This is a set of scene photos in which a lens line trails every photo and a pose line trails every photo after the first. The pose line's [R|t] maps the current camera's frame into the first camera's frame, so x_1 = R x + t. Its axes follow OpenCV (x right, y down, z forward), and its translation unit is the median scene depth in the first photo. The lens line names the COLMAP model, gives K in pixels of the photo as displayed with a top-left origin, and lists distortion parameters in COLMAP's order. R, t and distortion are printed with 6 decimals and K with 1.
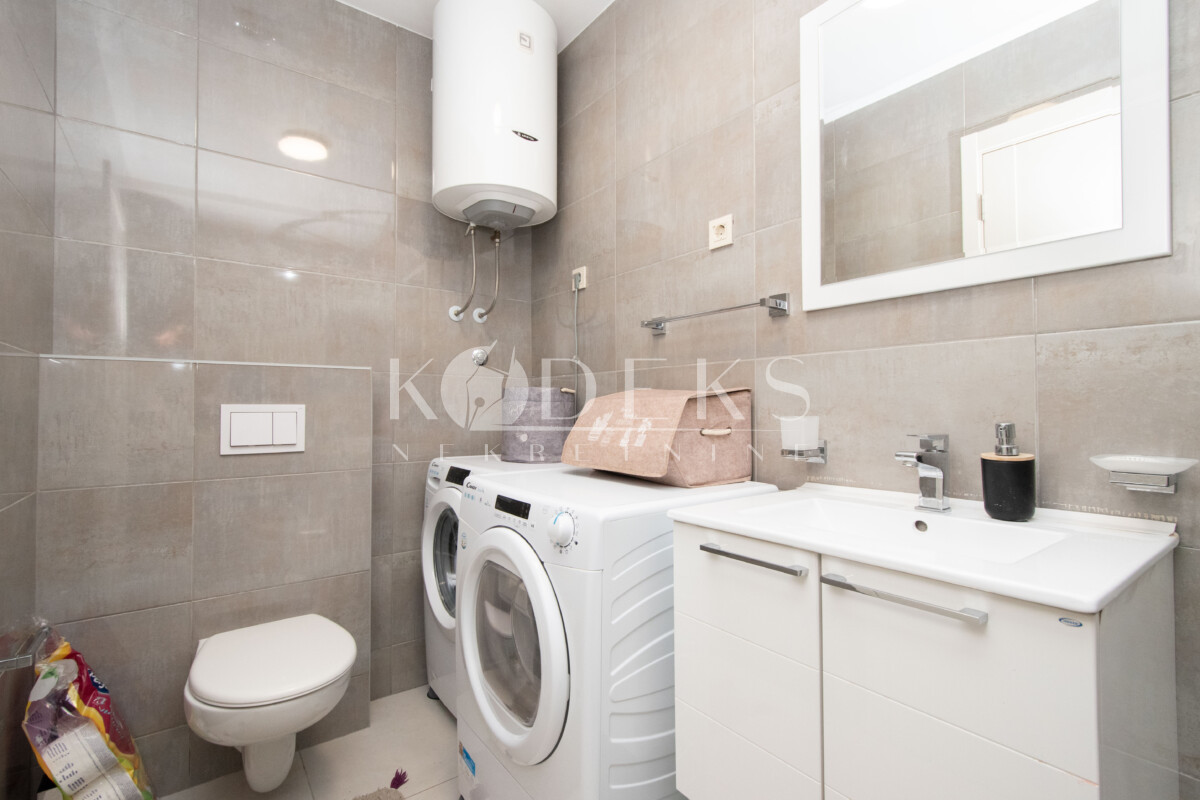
lens RADIAL K [[529.5, 0, 600.0], [0, 529.5, 400.0], [0, 0, 1]] dist [0.001130, 0.000038]
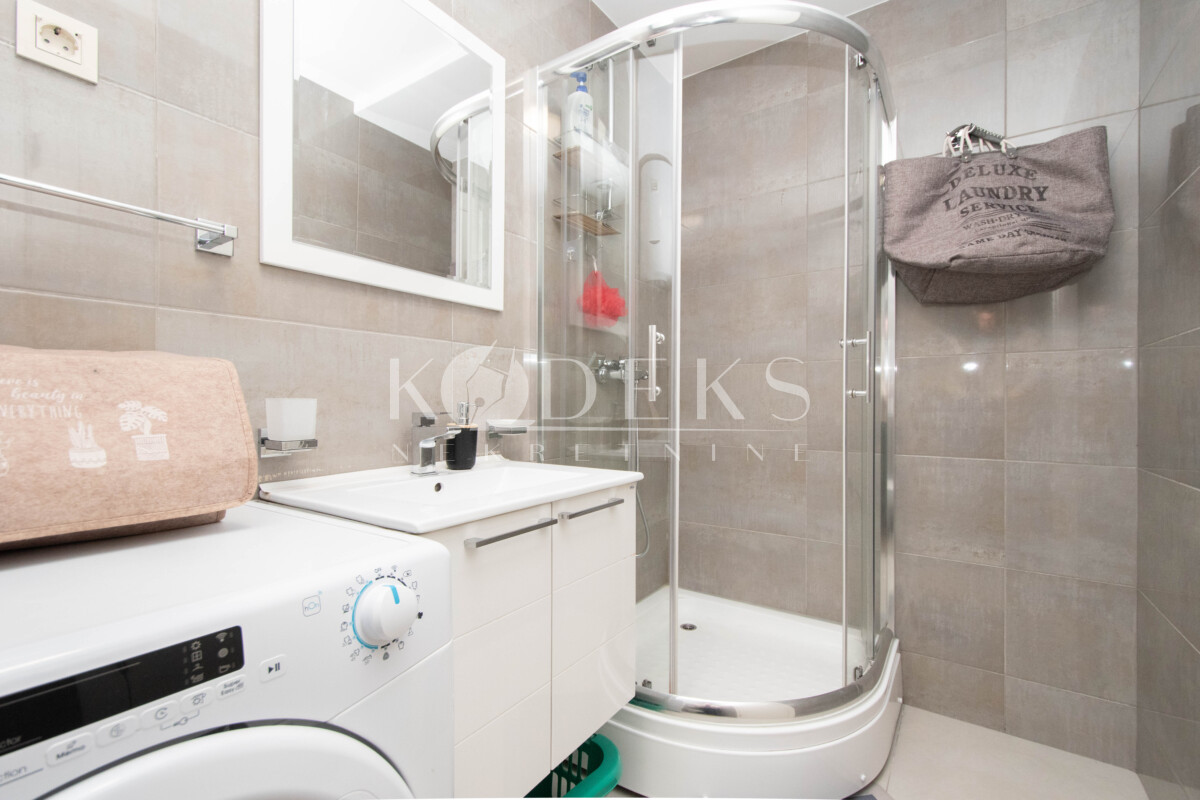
lens RADIAL K [[529.5, 0, 600.0], [0, 529.5, 400.0], [0, 0, 1]] dist [0.001130, 0.000038]
pose [[-0.324118, 0.006482, 0.945995, -0.562733], [-0.014556, 0.999824, -0.011838, 0.038599], [-0.945905, -0.017606, -0.323966, 0.877723]]
